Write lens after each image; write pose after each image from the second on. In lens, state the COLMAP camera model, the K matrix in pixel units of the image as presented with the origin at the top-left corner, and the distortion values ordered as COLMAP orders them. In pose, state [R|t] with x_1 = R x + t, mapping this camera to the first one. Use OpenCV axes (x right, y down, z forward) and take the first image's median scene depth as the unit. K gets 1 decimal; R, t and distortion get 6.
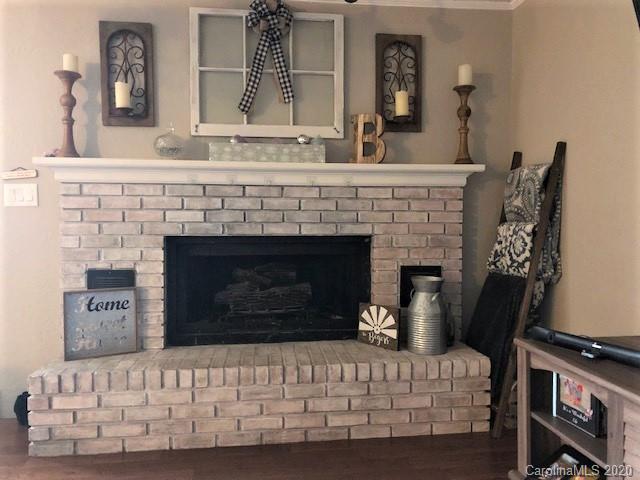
lens RADIAL K [[522.1, 0, 320.0], [0, 522.1, 240.0], [0, 0, 1]] dist [-0.003819, 0.001989]
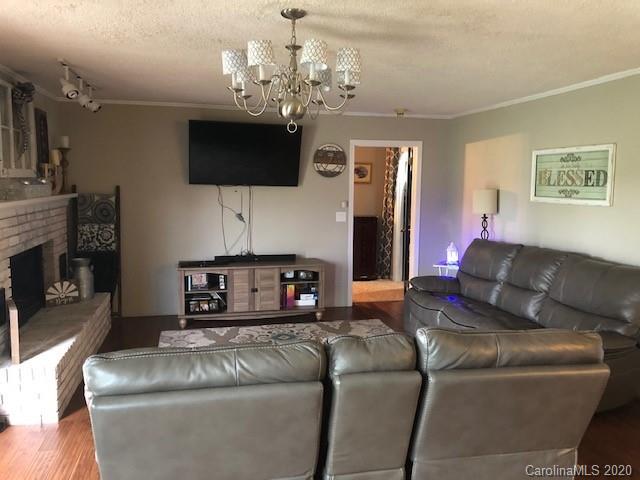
lens RADIAL K [[522.1, 0, 320.0], [0, 522.1, 240.0], [0, 0, 1]] dist [-0.003819, 0.001989]
pose [[-0.079258, -0.117459, 0.989910, -1.589405], [0.036136, 0.992043, 0.120605, -0.174968], [-0.996199, 0.045330, -0.074382, 0.305286]]
